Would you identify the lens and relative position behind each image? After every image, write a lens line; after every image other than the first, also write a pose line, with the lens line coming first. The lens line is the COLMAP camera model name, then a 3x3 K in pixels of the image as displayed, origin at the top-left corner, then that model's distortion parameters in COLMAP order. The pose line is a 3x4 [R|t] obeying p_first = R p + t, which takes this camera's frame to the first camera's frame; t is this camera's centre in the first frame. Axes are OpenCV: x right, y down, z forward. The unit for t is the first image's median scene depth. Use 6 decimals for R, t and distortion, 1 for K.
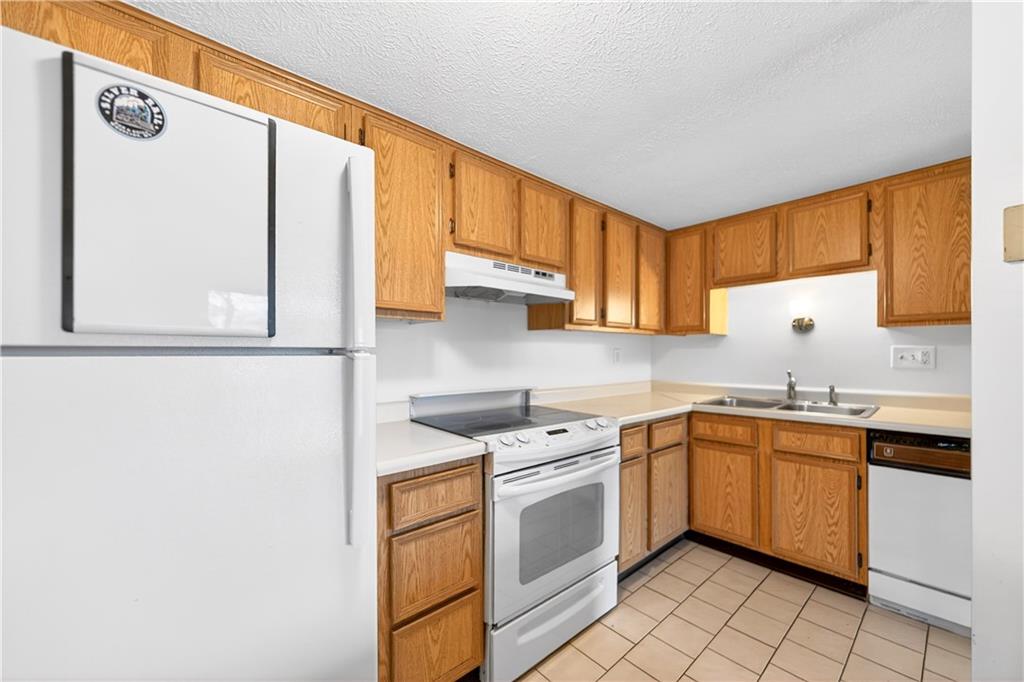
lens RADIAL K [[386.6, 0, 514.8], [0, 386.6, 355.0], [0, 0, 1]] dist [0.001513, -0.000056]
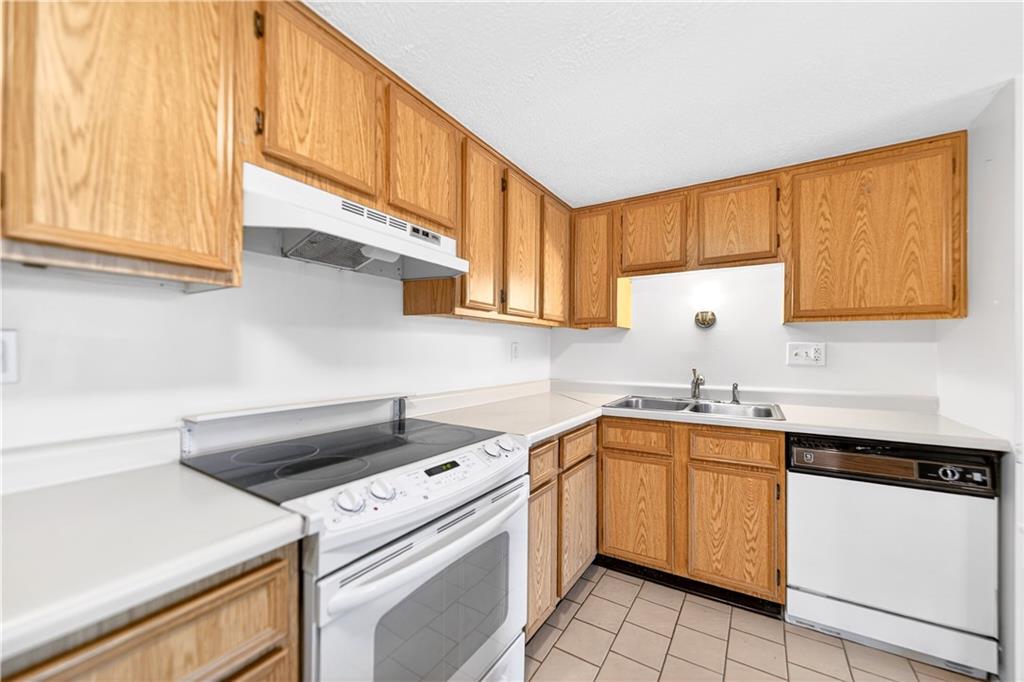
lens RADIAL K [[386.6, 0, 514.9], [0, 386.6, 350.8], [0, 0, 1]] dist [0.001513, -0.000056]
pose [[0.957823, 0.006520, 0.287285, 0.032386], [-0.007056, 0.999975, 0.000831, 0.001674], [-0.287273, -0.002824, 0.957845, 0.293501]]
